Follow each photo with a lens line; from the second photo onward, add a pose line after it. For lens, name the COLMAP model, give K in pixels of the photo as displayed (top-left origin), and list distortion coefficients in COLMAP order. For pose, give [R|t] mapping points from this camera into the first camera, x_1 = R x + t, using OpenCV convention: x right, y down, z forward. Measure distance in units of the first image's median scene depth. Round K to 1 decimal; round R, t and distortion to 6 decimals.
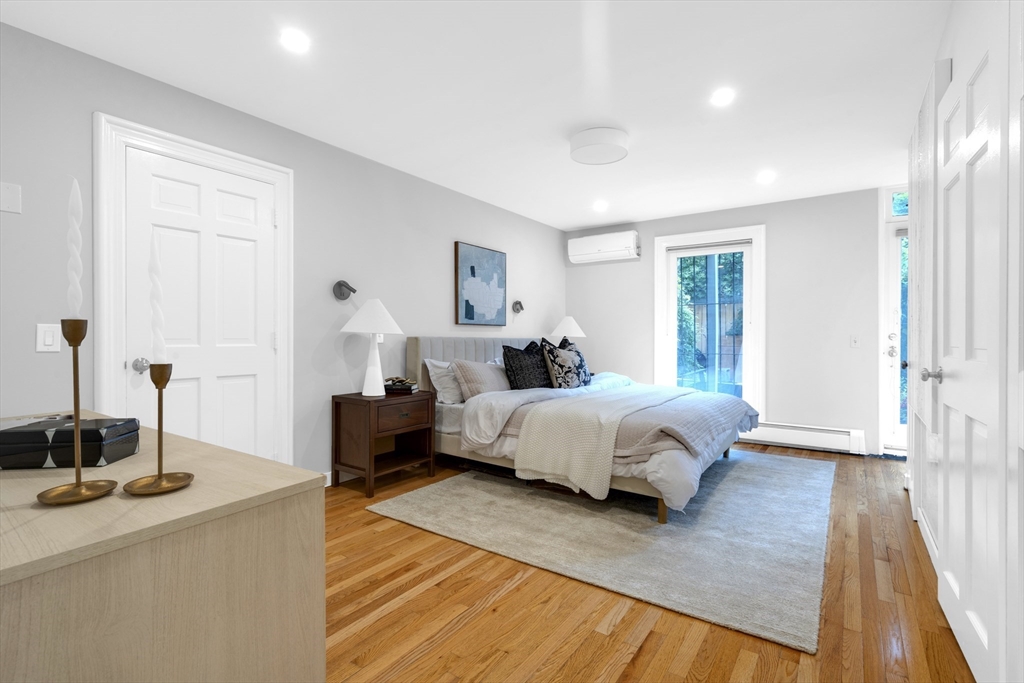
lens RADIAL K [[498.6, 0, 509.7], [0, 498.6, 338.7], [0, 0, 1]] dist [0.005667, 0.000436]
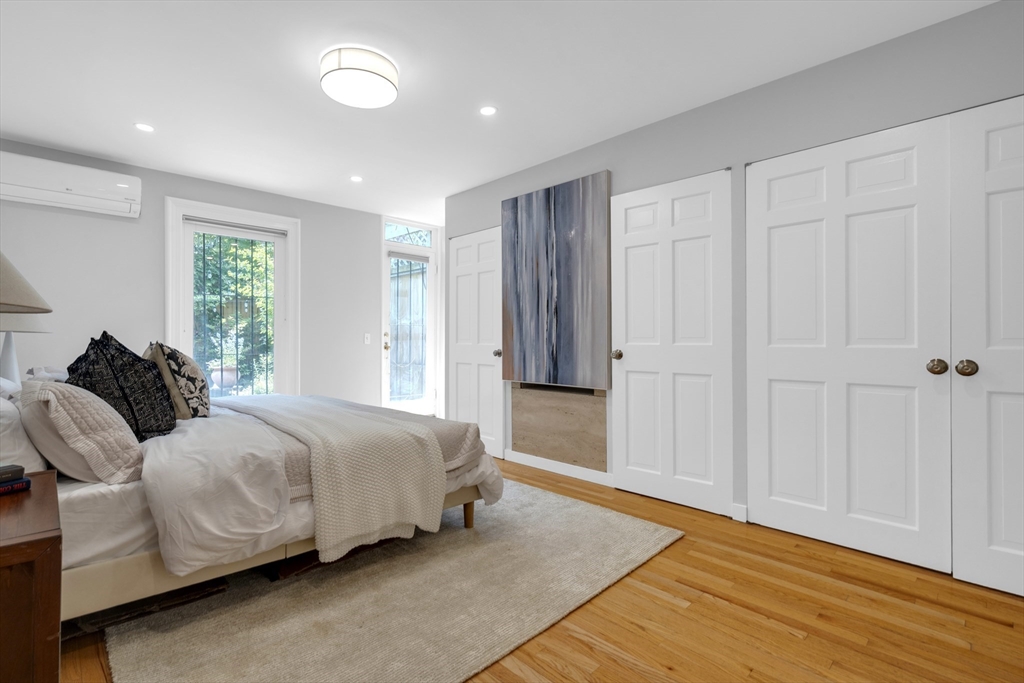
lens RADIAL K [[462.6, 0, 510.9], [0, 462.6, 341.6], [0, 0, 1]] dist [0.000371, -0.000366]
pose [[0.184118, -0.004227, 0.982895, -0.489441], [0.002349, 0.999990, 0.003861, 0.010573], [-0.982901, 0.001598, 0.184126, 0.679033]]
